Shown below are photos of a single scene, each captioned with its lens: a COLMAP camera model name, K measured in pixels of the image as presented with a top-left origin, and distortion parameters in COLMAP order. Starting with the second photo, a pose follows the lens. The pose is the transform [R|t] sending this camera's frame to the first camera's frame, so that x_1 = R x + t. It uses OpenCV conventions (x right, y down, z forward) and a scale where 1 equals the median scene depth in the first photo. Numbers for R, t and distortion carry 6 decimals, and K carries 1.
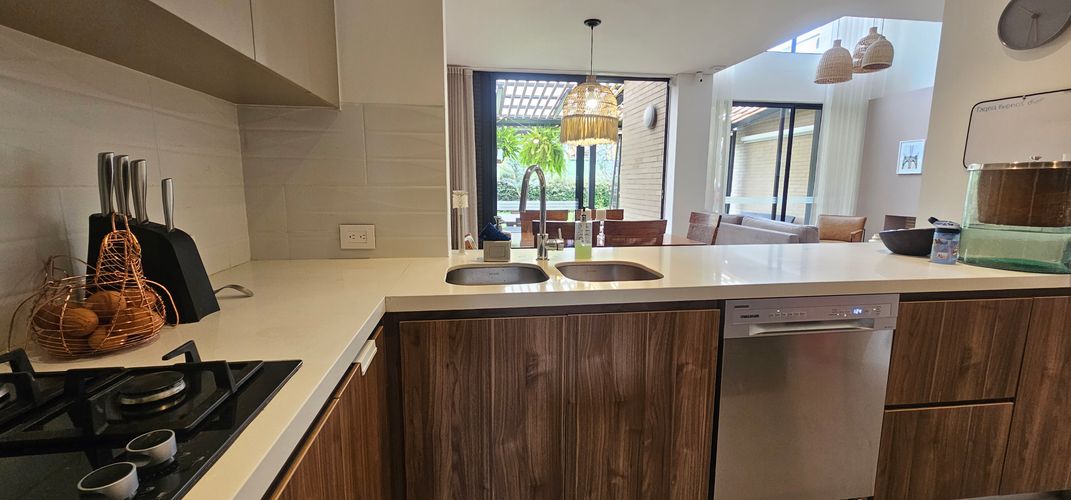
lens RADIAL K [[441.1, 0, 535.0], [0, 441.1, 247.9], [0, 0, 1]] dist [0.001592, -0.000169]
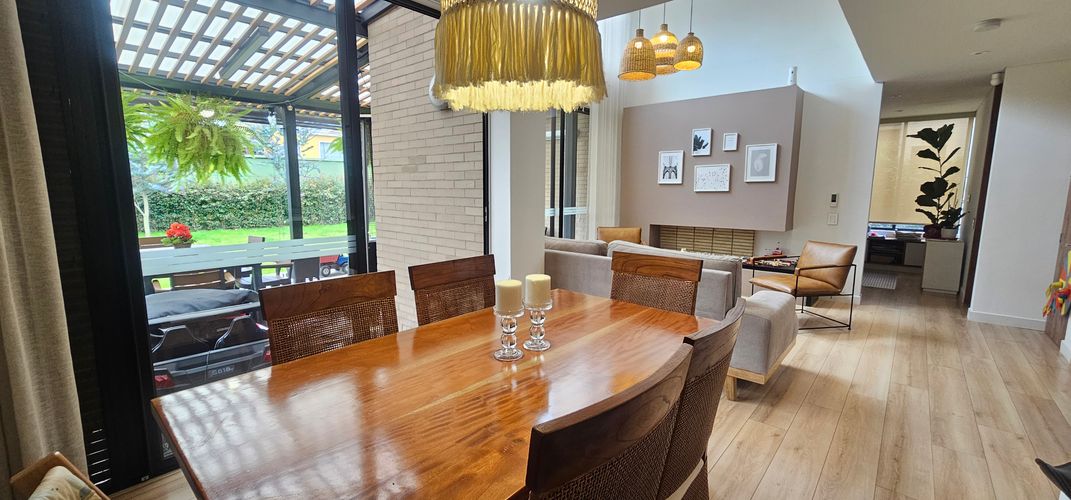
lens RADIAL K [[441.1, 0, 527.9], [0, 441.1, 249.7], [0, 0, 1]] dist [0.001592, -0.000169]
pose [[0.758511, -0.089346, 0.645506, -0.052019], [0.091416, 0.995350, 0.030348, -0.057593], [-0.645216, 0.035991, 0.763152, 0.326695]]
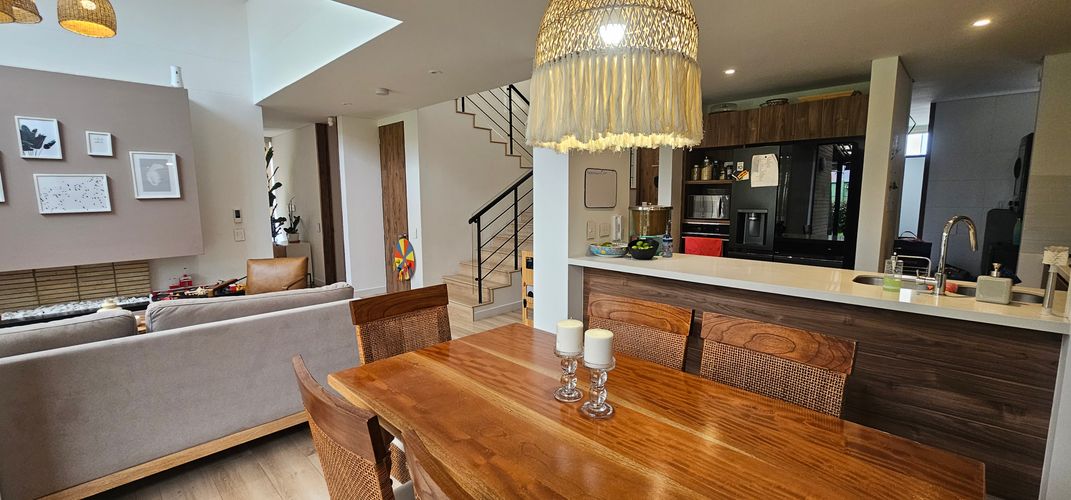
lens RADIAL K [[441.1, 0, 536.5], [0, 441.1, 250.3], [0, 0, 1]] dist [0.001592, -0.000169]
pose [[-0.598254, -0.100270, 0.795008, -0.058685], [0.119389, 0.969912, 0.212172, -0.107011], [-0.792362, 0.221848, -0.568283, 0.569975]]
